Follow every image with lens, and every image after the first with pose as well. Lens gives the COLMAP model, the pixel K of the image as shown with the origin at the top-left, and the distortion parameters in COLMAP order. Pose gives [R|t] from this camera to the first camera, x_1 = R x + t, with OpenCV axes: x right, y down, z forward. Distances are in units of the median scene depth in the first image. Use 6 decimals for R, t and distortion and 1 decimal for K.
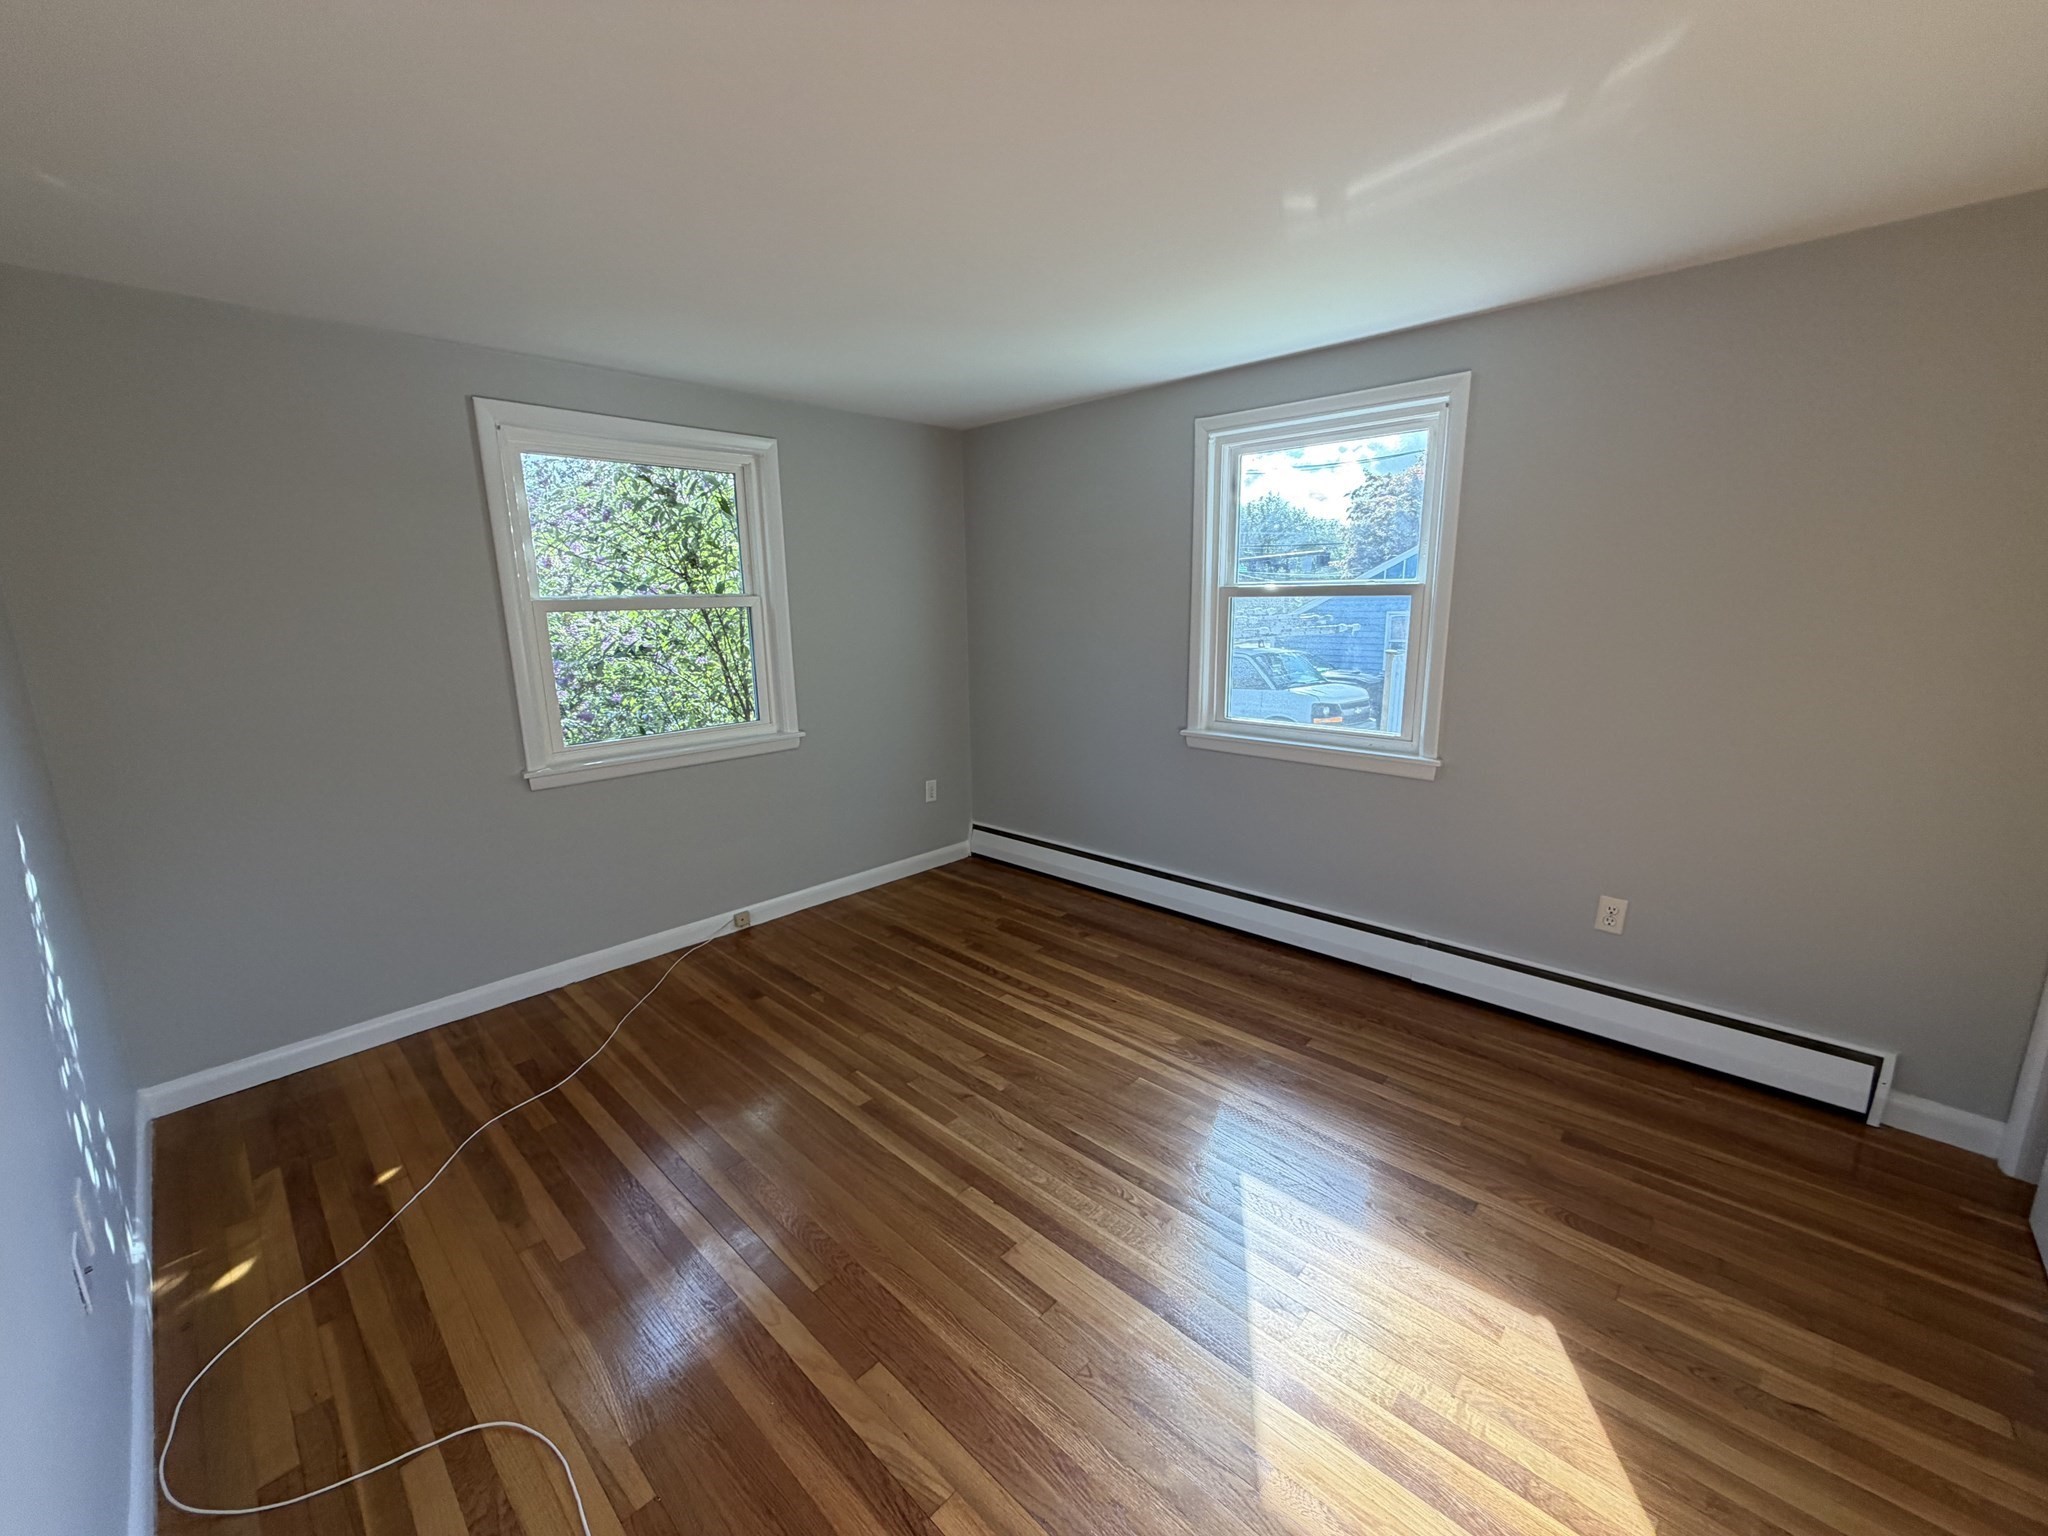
lens RADIAL K [[815.0, 0, 1028.0], [0, 815.0, 757.9], [0, 0, 1]] dist [-0.000617, -0.000600]
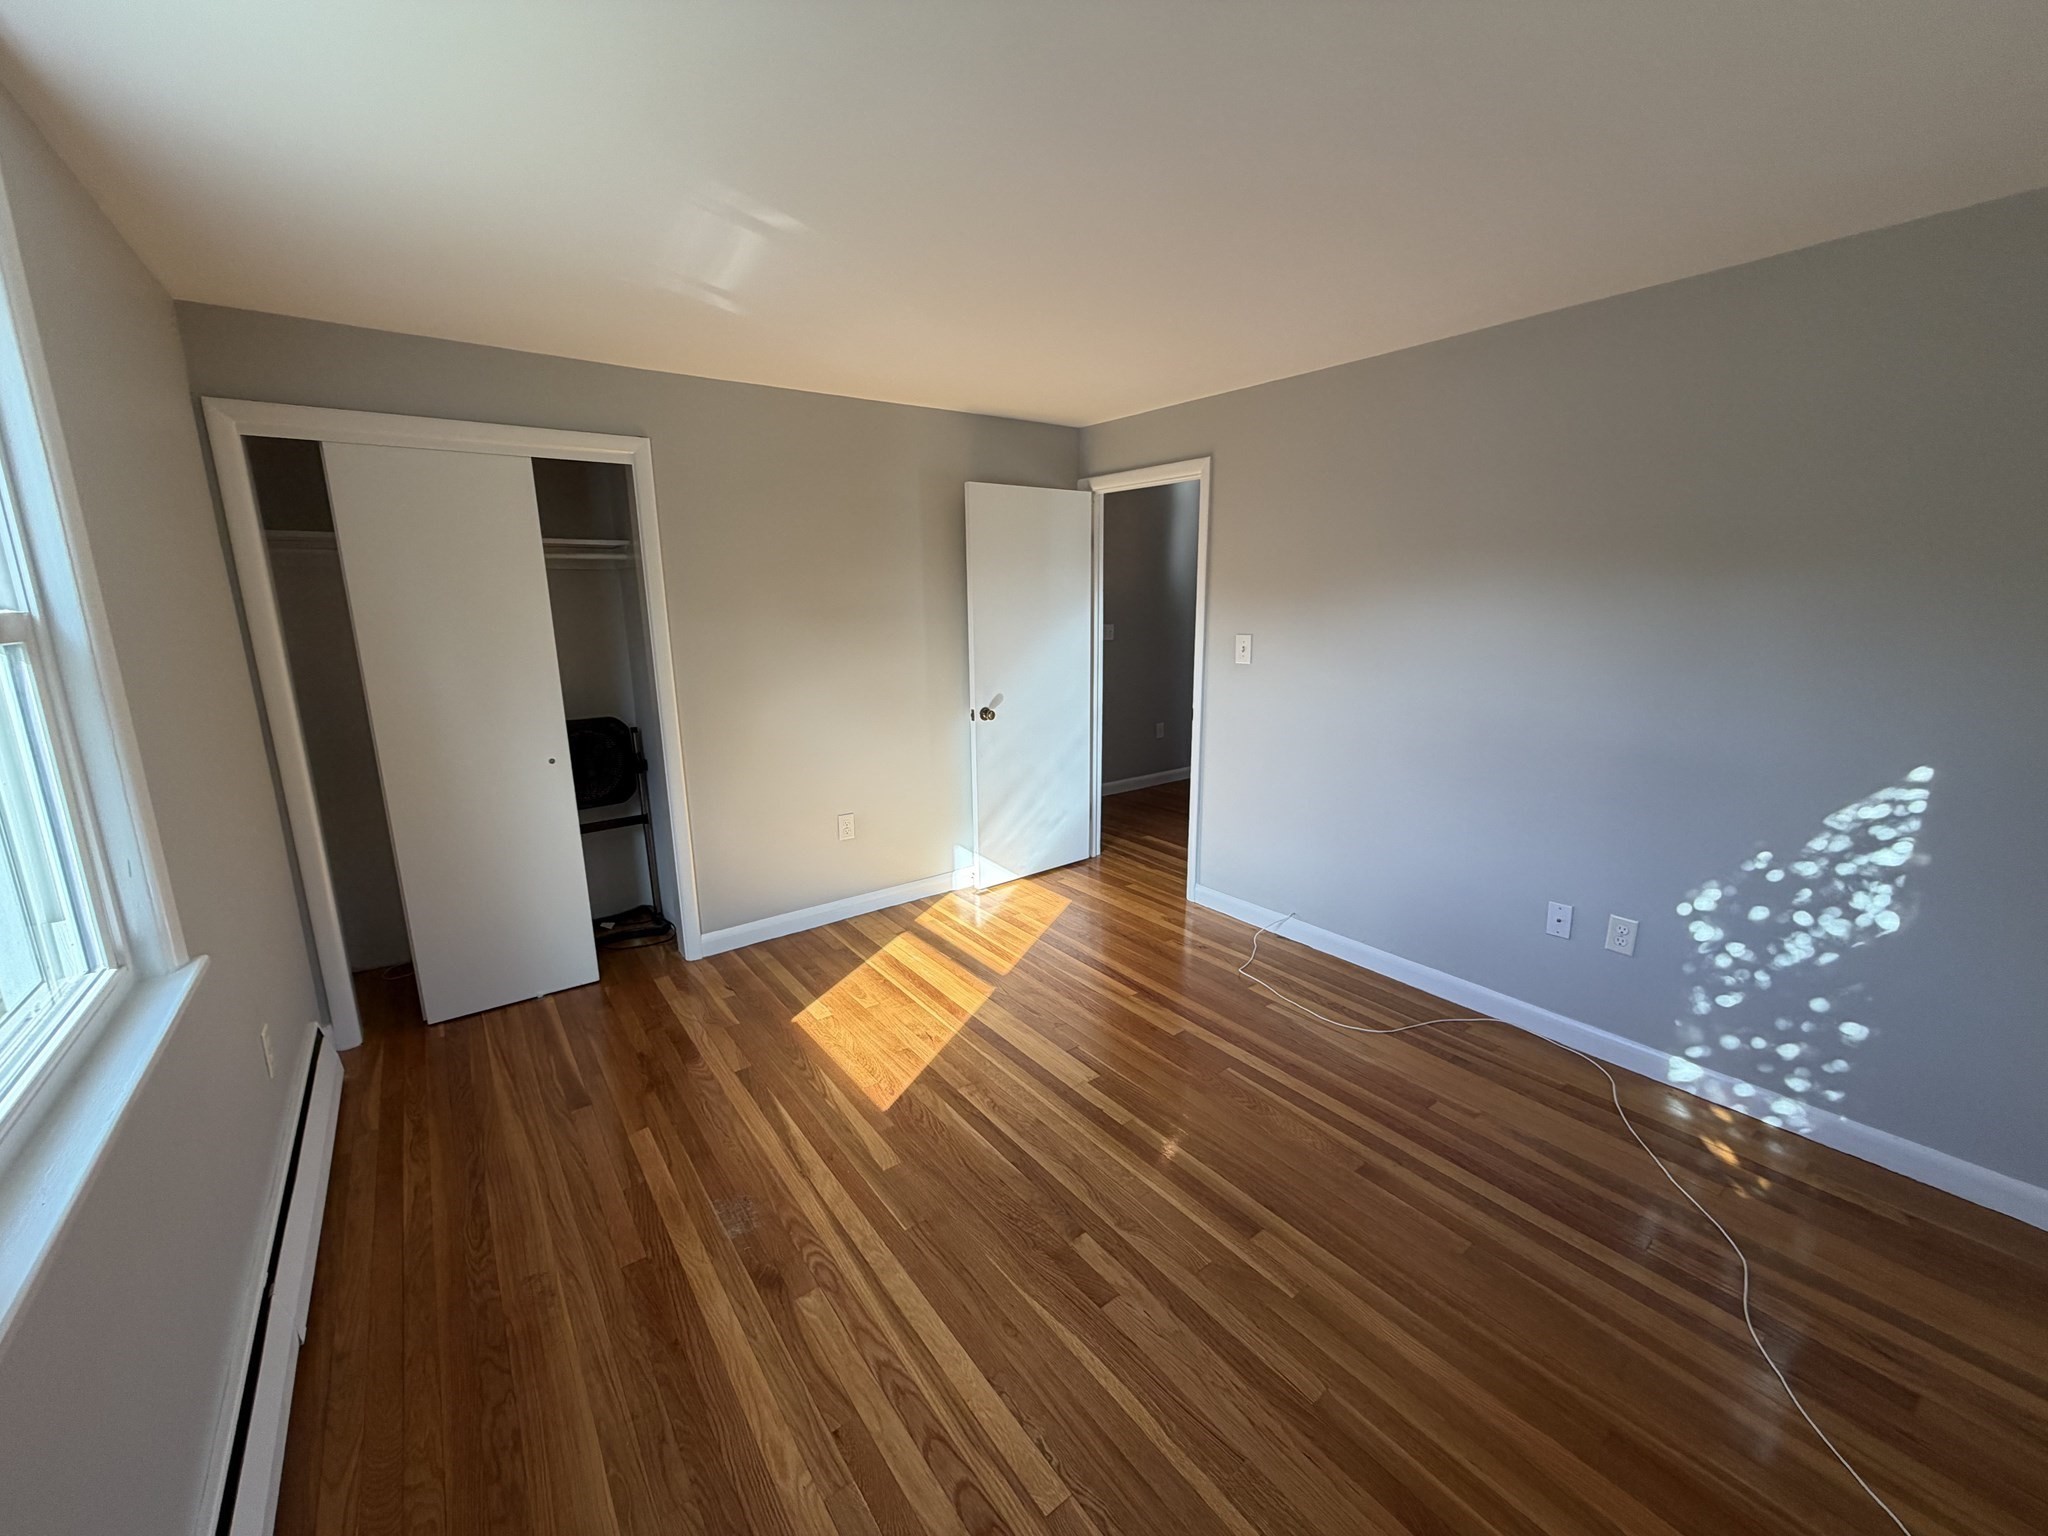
lens RADIAL K [[815.0, 0, 1021.7], [0, 815.0, 767.9], [0, 0, 1]] dist [-0.000617, -0.000600]
pose [[-0.983612, -0.009300, 0.180061, -0.133301], [0.063574, 0.916639, 0.394627, -0.385905], [-0.168721, 0.399607, -0.901026, 1.874141]]
